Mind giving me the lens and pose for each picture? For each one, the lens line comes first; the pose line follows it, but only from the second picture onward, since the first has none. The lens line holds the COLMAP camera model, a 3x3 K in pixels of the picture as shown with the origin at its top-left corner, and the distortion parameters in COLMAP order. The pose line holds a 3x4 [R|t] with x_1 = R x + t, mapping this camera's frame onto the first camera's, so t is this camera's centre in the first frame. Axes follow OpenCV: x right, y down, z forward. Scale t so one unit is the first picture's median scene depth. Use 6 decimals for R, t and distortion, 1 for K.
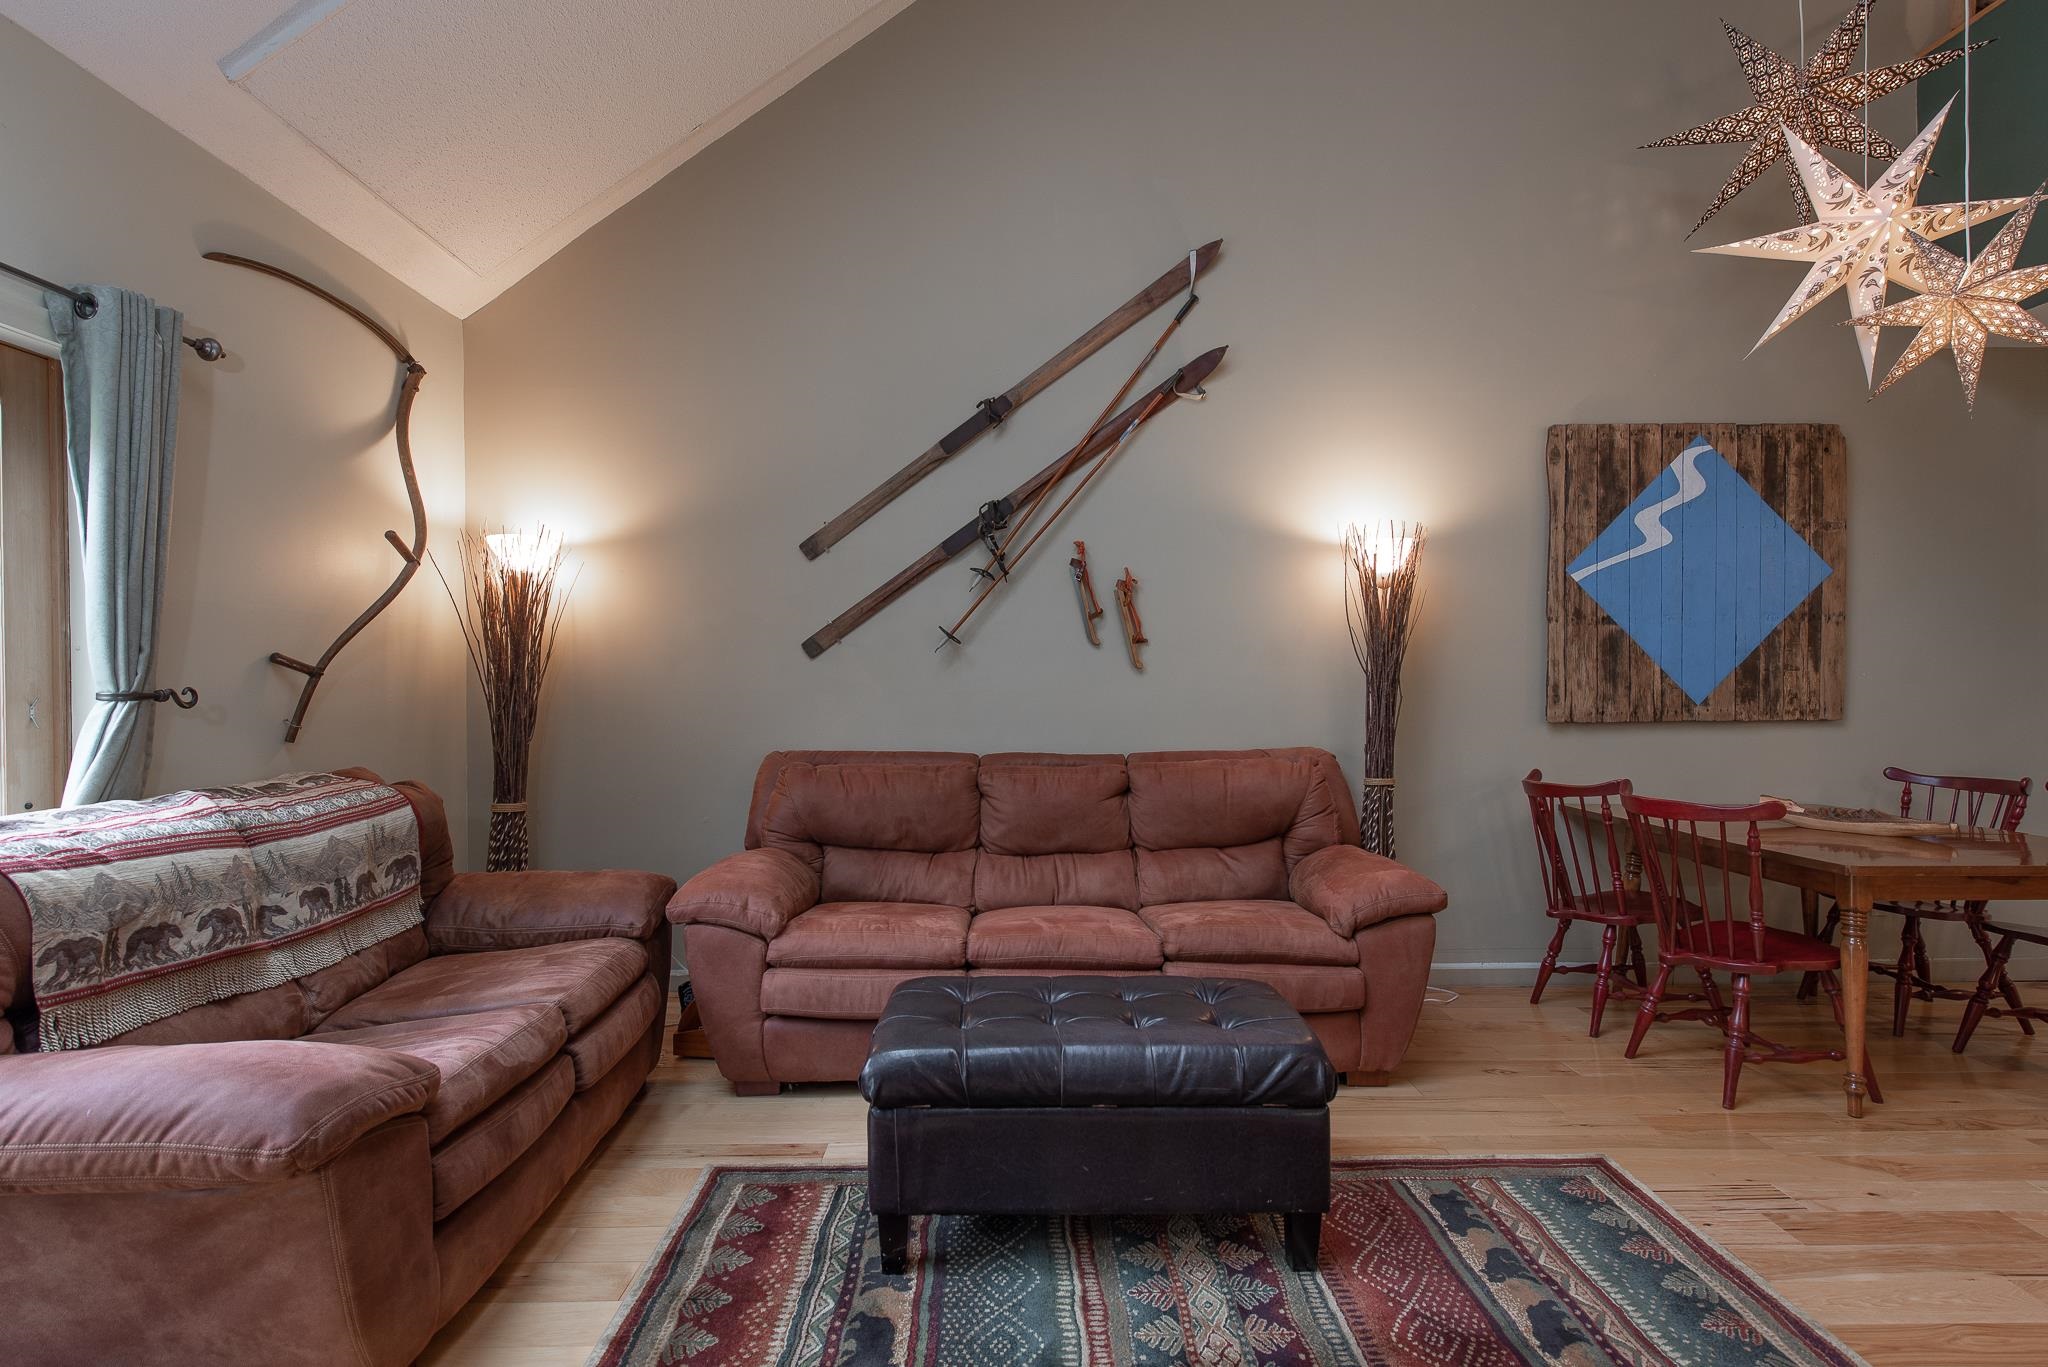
lens RADIAL K [[972.2, 0, 1025.5], [0, 972.2, 691.9], [0, 0, 1]] dist [-0.000538, -0.000712]
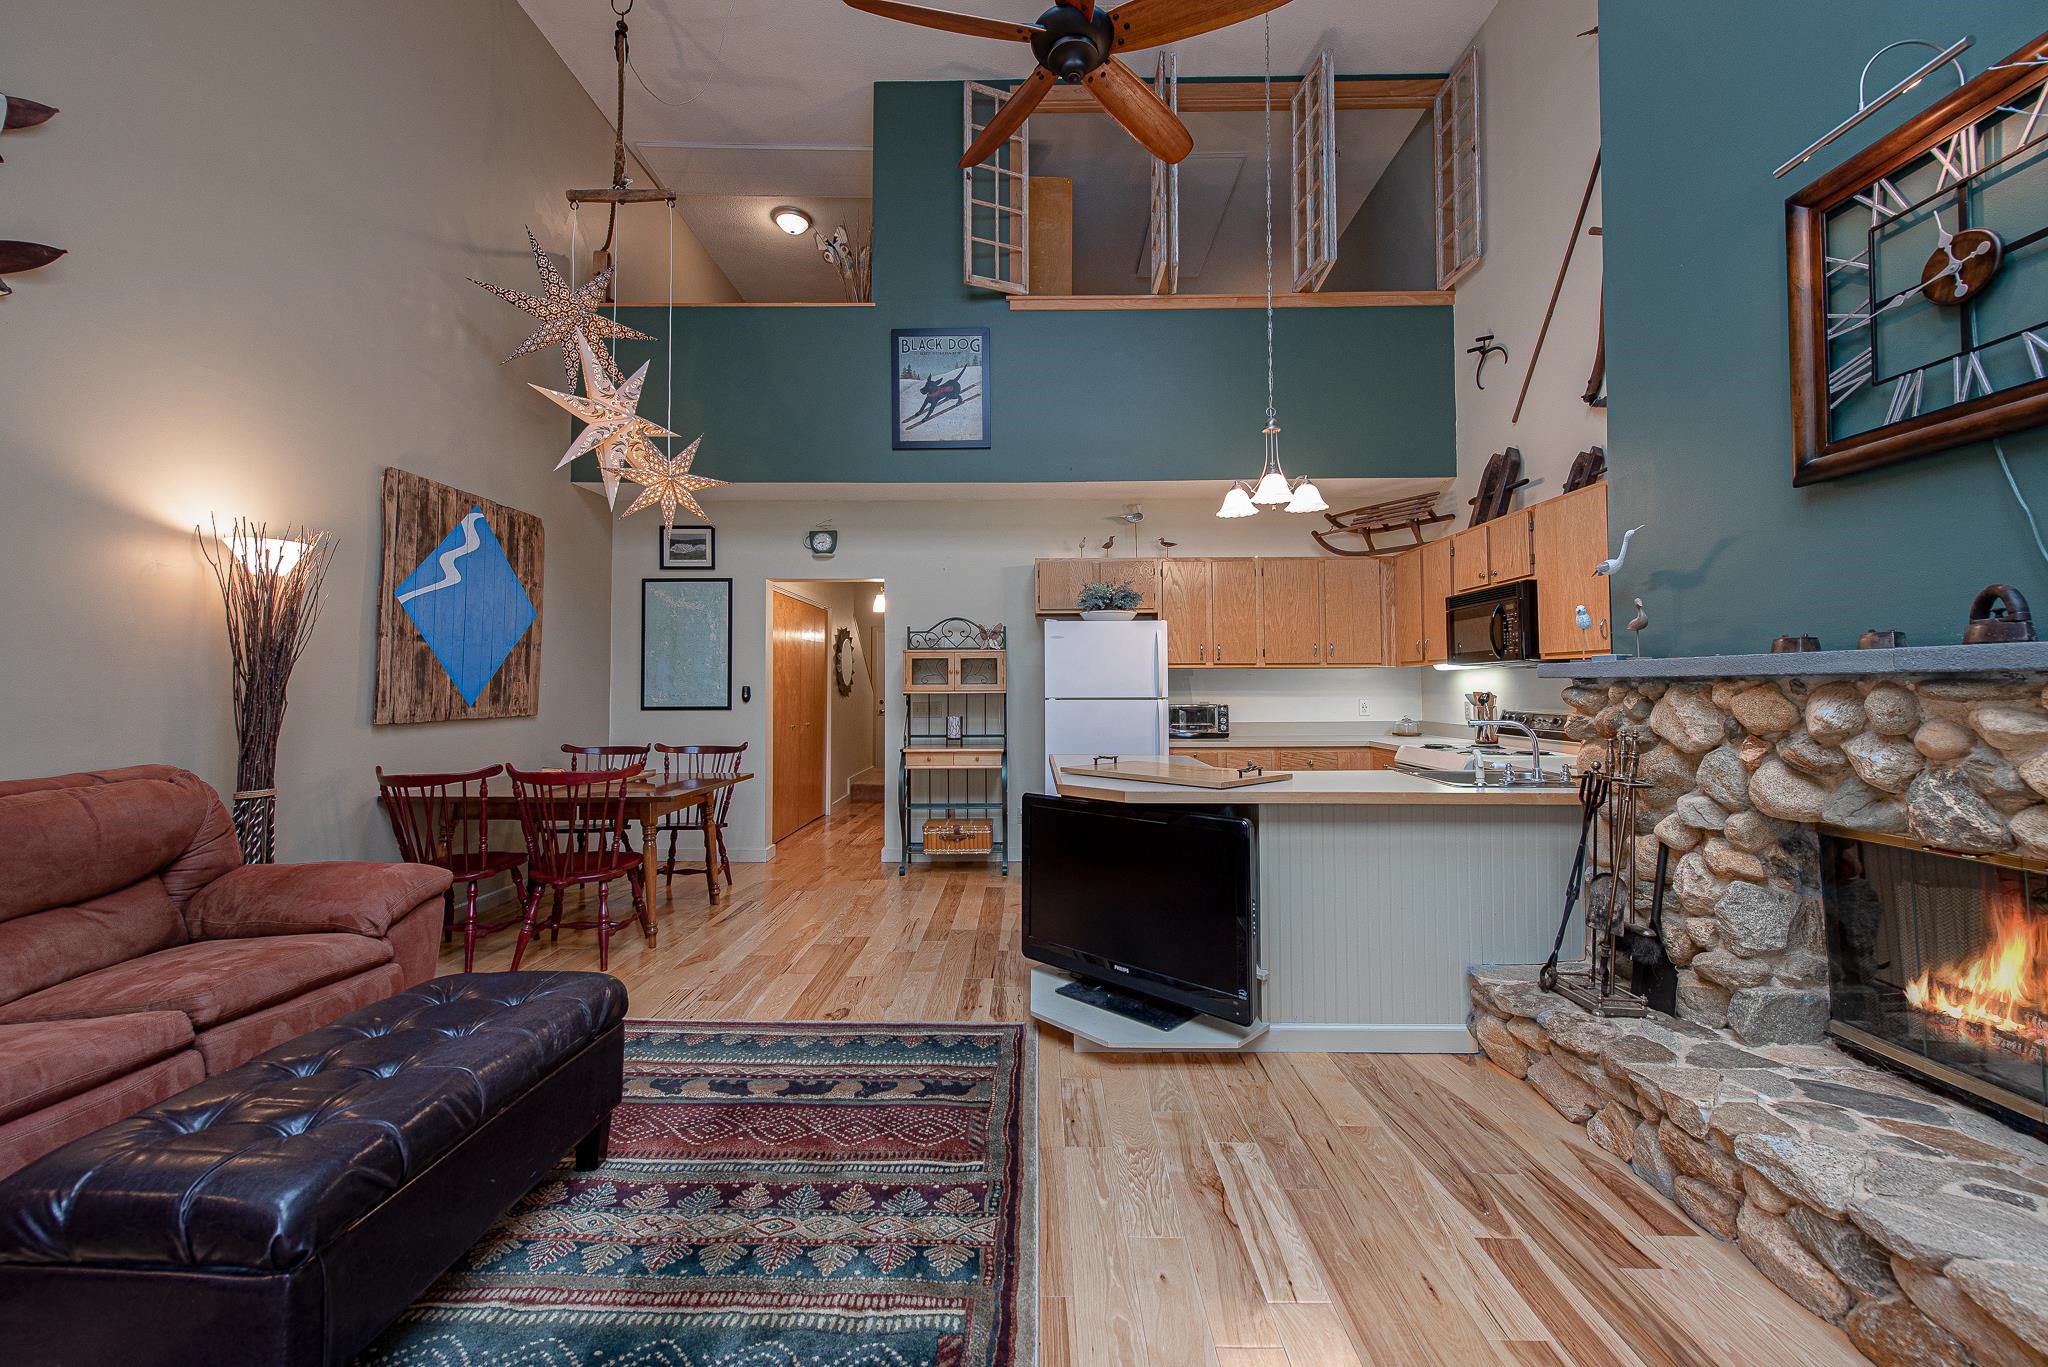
lens RADIAL K [[800.7, 0, 1020.2], [0, 800.7, 664.1], [0, 0, 1]] dist [0.001172, 0.000130]
pose [[0.040597, 0.034216, 0.998590, -0.372916], [0.002903, 0.999405, -0.034362, -0.004614], [-0.999171, 0.004294, 0.040473, 0.209968]]
